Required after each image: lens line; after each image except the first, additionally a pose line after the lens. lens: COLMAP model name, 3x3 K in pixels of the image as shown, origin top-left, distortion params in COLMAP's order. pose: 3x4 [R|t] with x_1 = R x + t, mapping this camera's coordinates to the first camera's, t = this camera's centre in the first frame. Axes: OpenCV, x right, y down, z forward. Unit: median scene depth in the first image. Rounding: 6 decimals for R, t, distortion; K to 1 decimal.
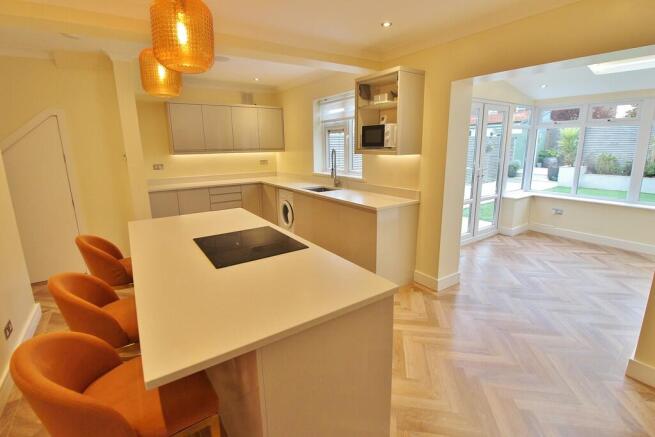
lens RADIAL K [[304.8, 0, 328.3], [0, 304.8, 208.9], [0, 0, 1]] dist [-0.014570, -0.000874]
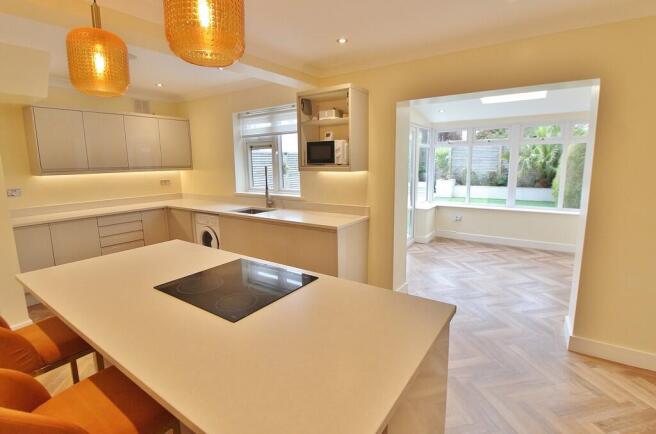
lens RADIAL K [[314.9, 0, 330.0], [0, 314.9, 209.4], [0, 0, 1]] dist [-0.003507, -0.000619]
pose [[0.932751, -0.055036, 0.356296, -0.141387], [0.075930, 0.996101, -0.044913, -0.010074], [-0.352435, 0.068947, 0.933293, 0.055214]]
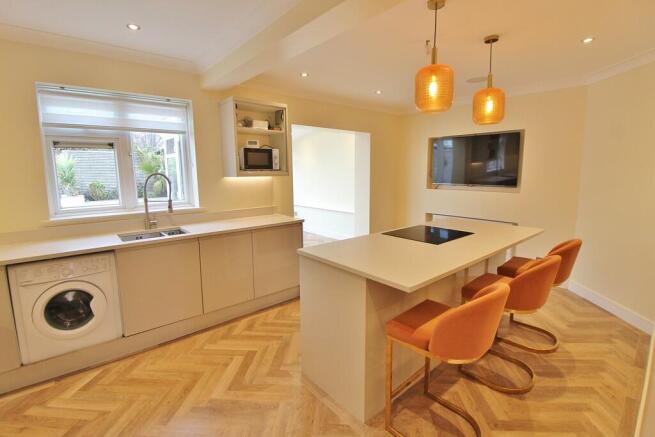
lens RADIAL K [[304.8, 0, 328.3], [0, 304.8, 208.9], [0, 0, 1]] dist [-0.014570, -0.000874]
pose [[-0.106764, -0.110559, 0.988118, -0.682239], [0.212830, 0.968223, 0.131329, -0.119651], [-0.971239, 0.224322, -0.079841, 0.665290]]
